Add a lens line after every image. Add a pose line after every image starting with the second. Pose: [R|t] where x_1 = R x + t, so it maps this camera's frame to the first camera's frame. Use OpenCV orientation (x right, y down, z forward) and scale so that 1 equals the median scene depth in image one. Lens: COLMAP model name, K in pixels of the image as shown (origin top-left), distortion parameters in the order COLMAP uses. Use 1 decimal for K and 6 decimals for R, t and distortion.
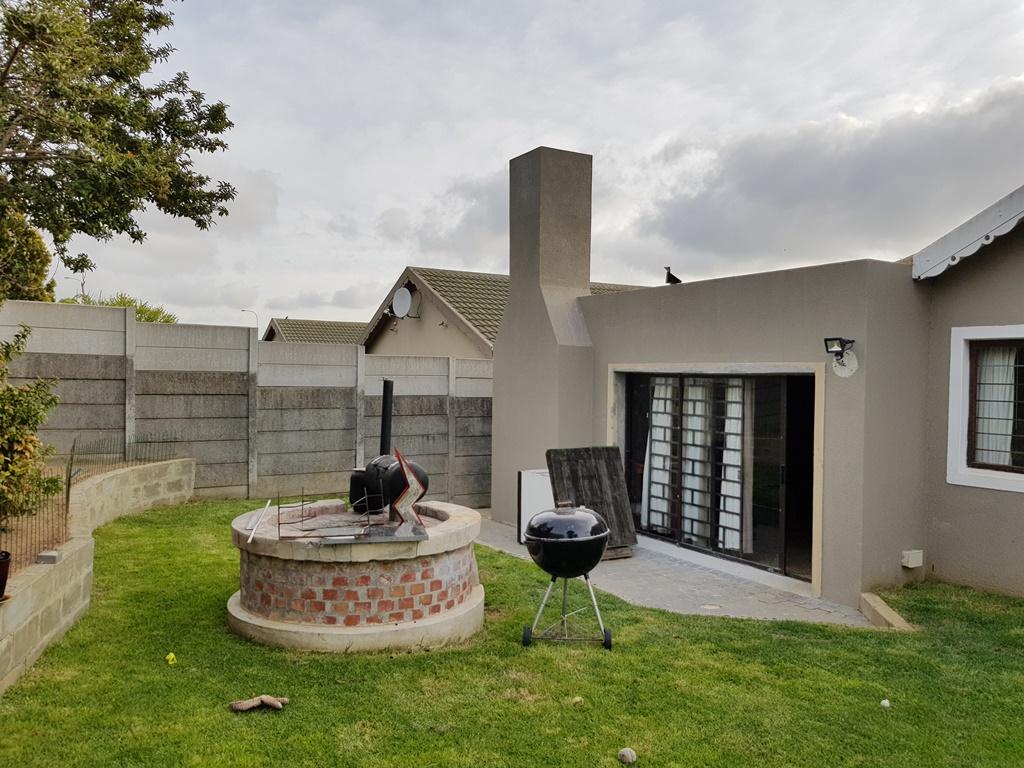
lens RADIAL K [[784.7, 0, 515.0], [0, 784.7, 398.5], [0, 0, 1]] dist [0.027666, -0.074249]
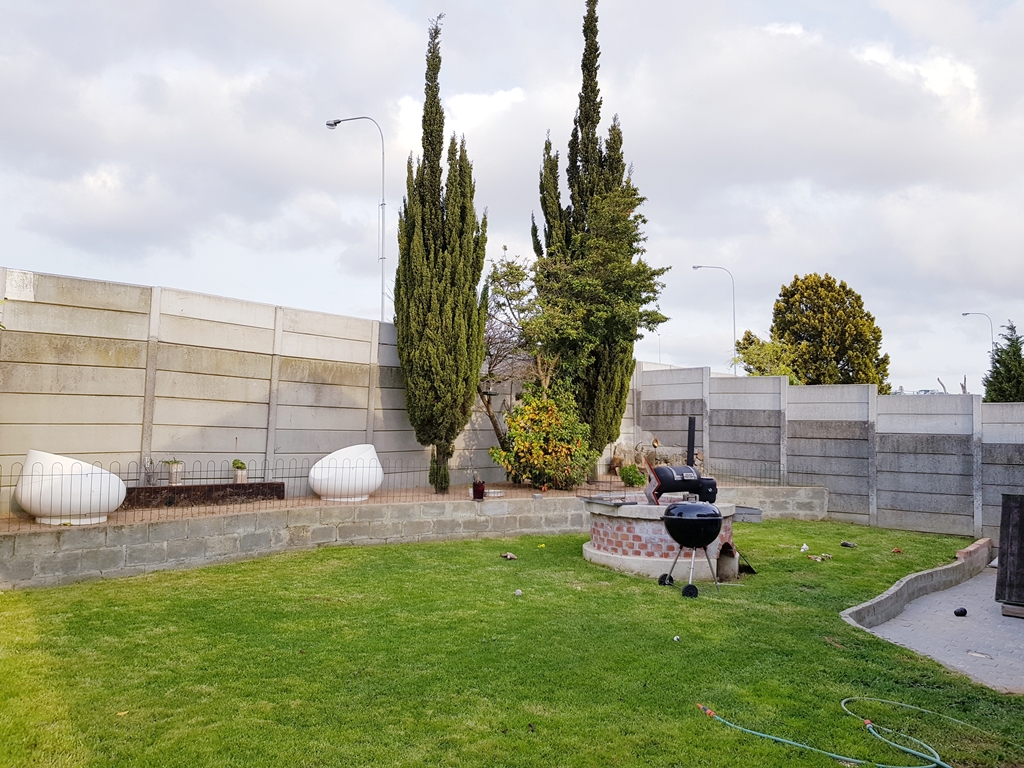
lens RADIAL K [[780.7, 0, 513.4], [0, 780.7, 365.0], [0, 0, 1]] dist [0.015416, -0.058170]
pose [[0.291969, -0.081406, -0.952957, 0.690575], [-0.042456, 0.994286, -0.097945, 0.023081], [0.955485, 0.069056, 0.286845, 0.123977]]
